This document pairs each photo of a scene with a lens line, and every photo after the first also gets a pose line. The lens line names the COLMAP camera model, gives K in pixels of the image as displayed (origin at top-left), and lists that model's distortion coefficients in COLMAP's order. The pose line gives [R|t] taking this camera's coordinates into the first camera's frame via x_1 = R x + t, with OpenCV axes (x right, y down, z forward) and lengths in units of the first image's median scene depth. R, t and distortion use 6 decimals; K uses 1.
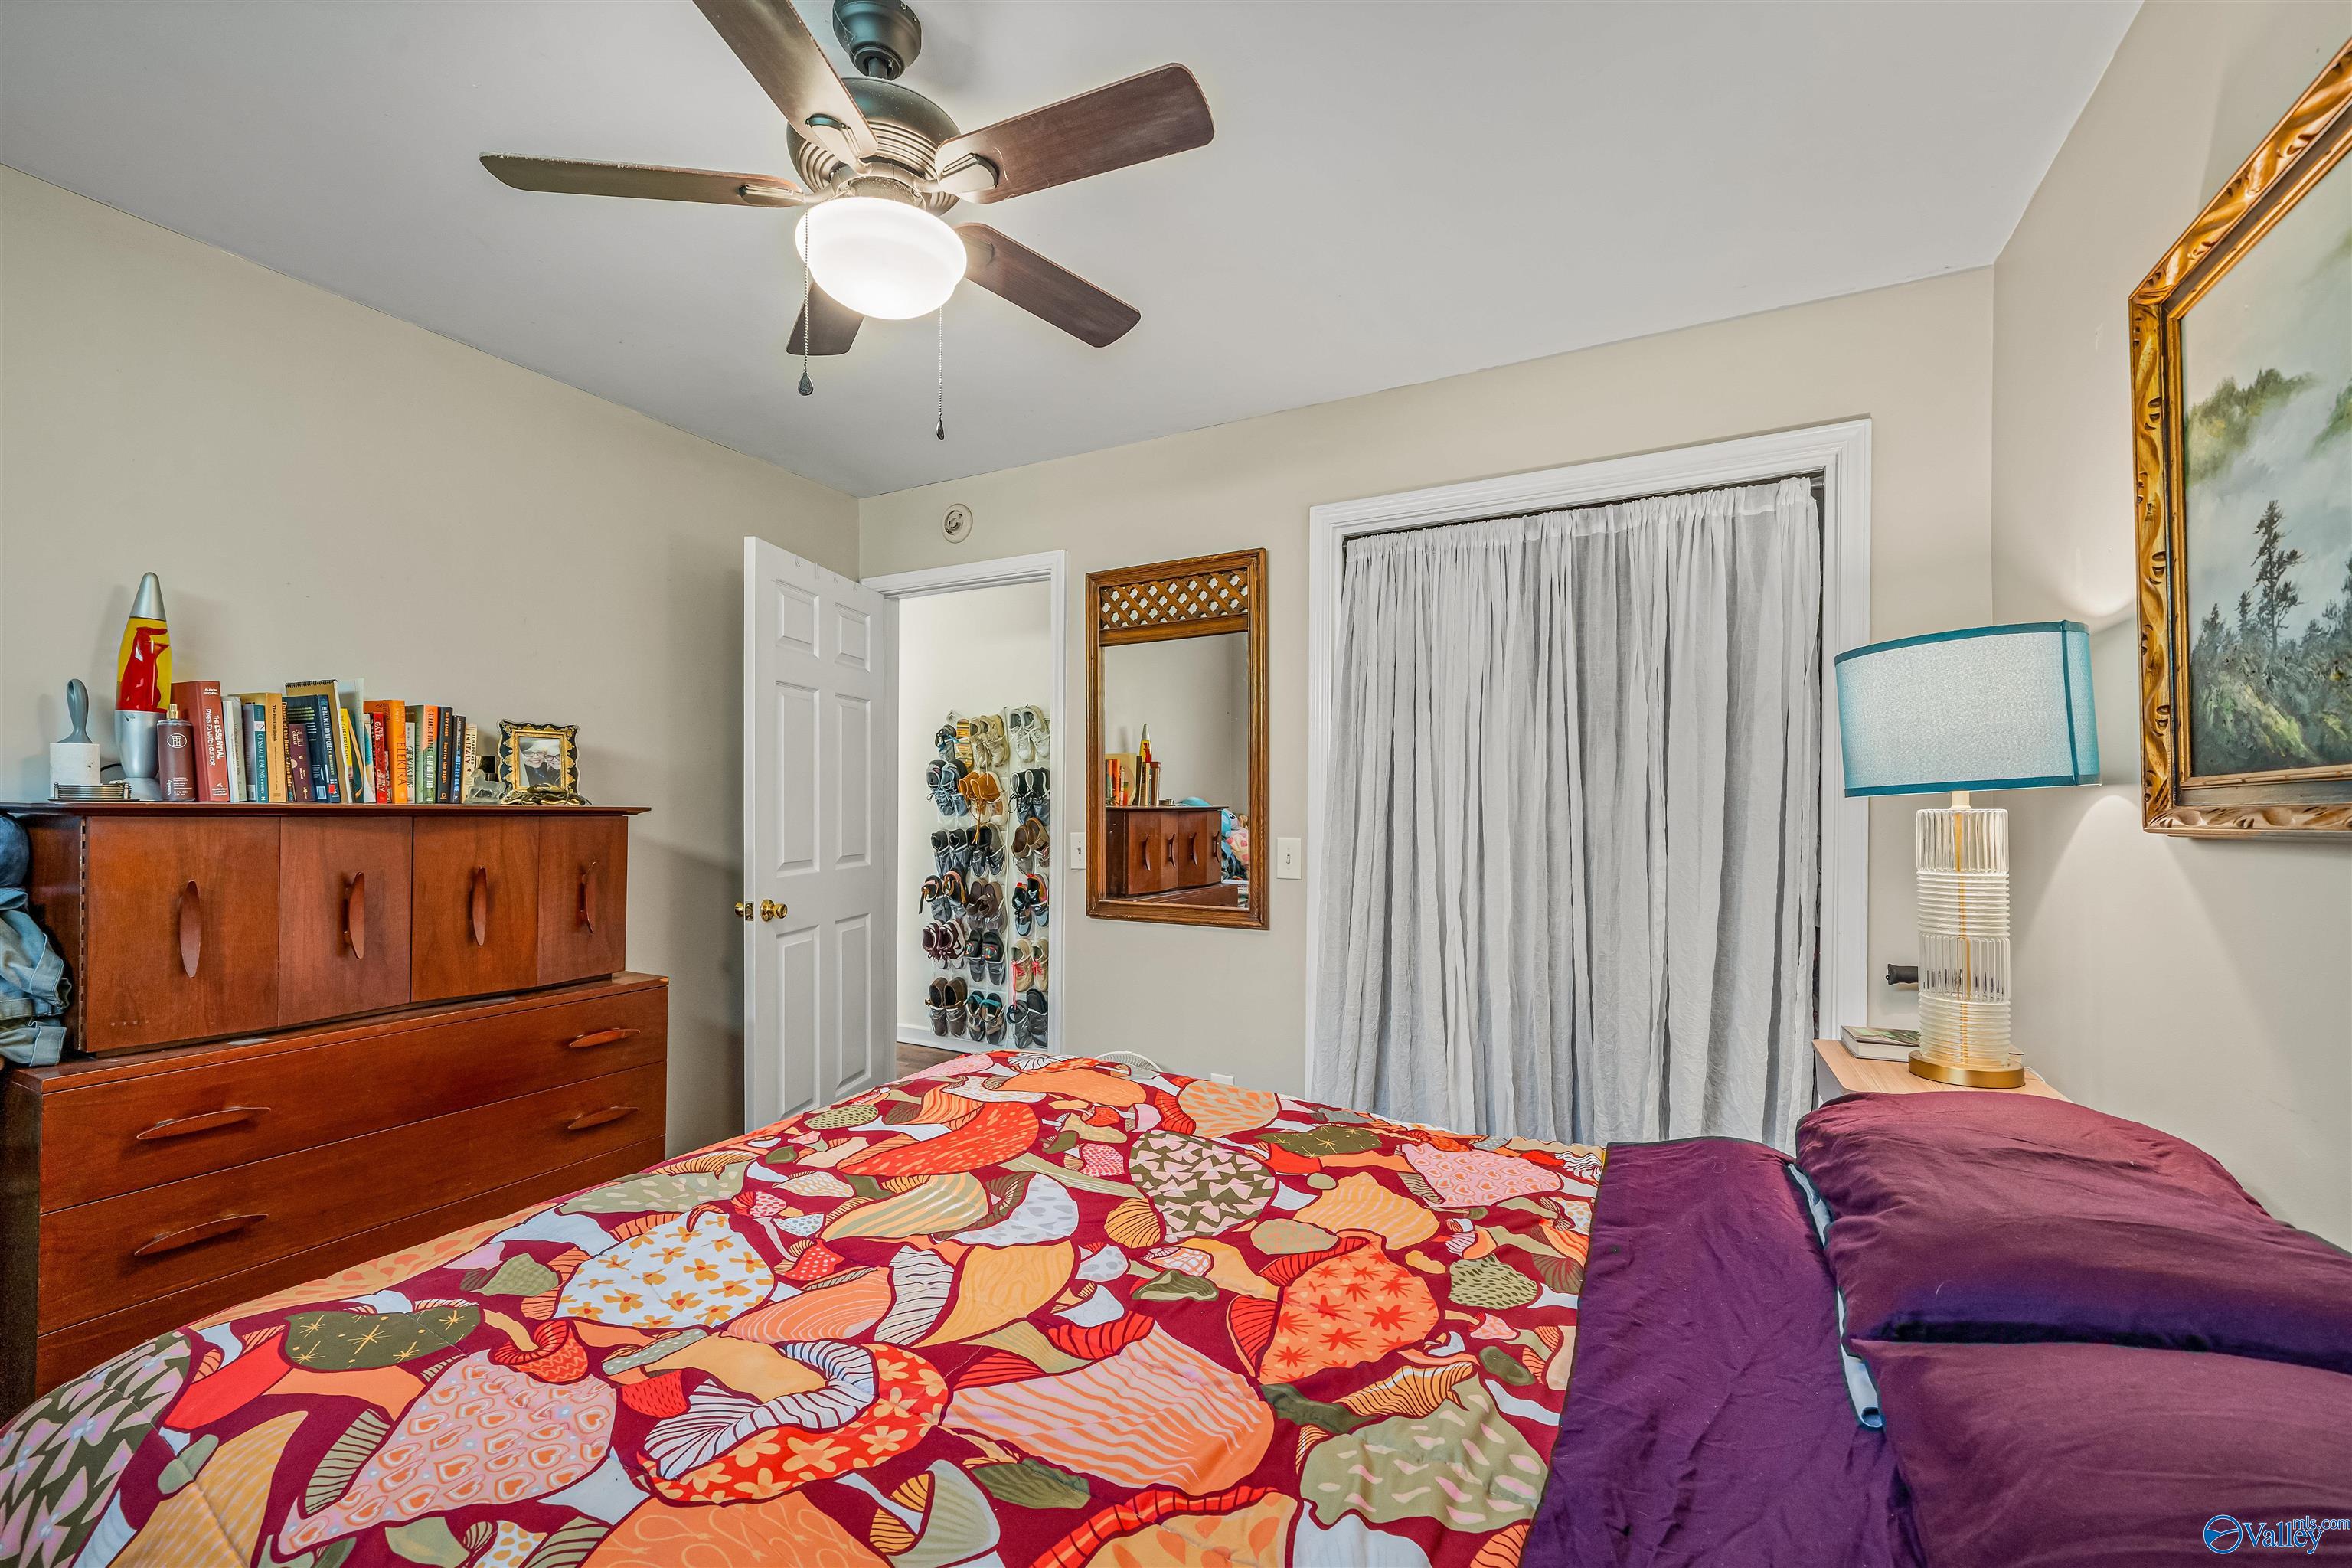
lens RADIAL K [[939.8, 0, 1166.8], [0, 939.8, 801.8], [0, 0, 1]] dist [-0.002063, 0.000539]
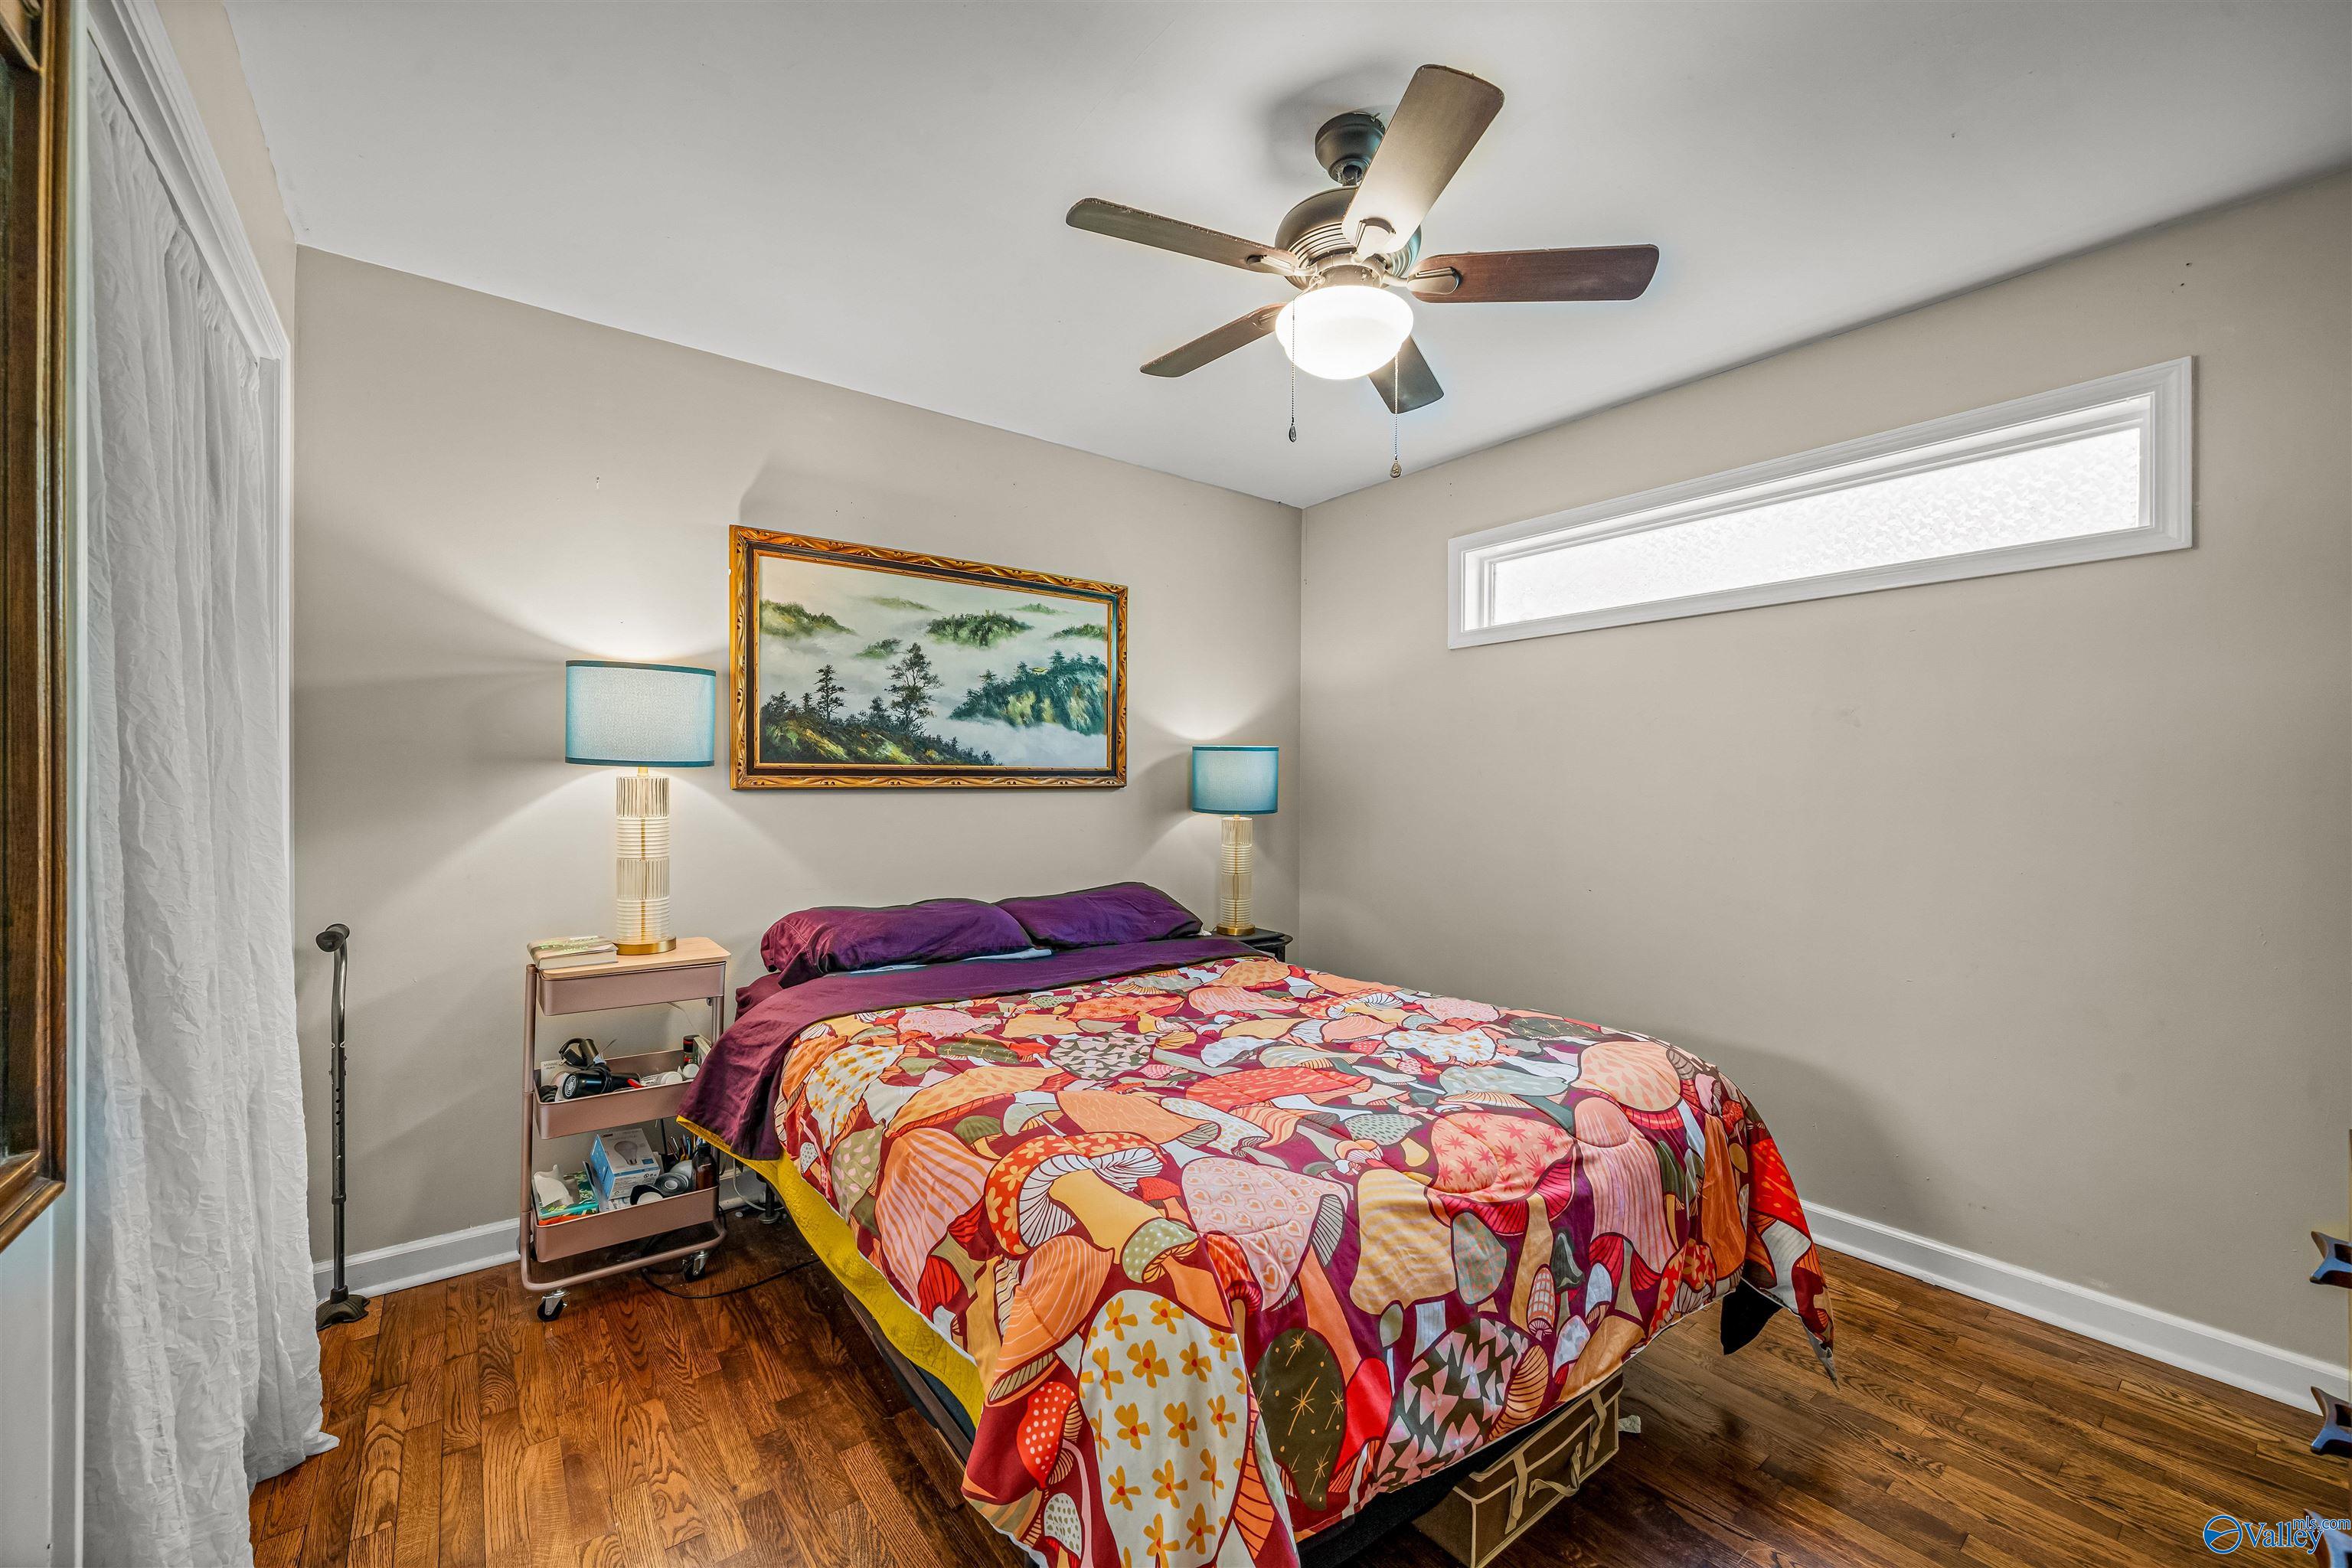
lens RADIAL K [[939.8, 0, 1167.8], [0, 939.8, 788.5], [0, 0, 1]] dist [-0.002063, 0.000539]
pose [[-0.909889, -0.013932, 0.414618, -0.602345], [-0.015825, 0.999874, -0.001130, 0.018096], [-0.414550, -0.007589, -0.909995, 2.183240]]
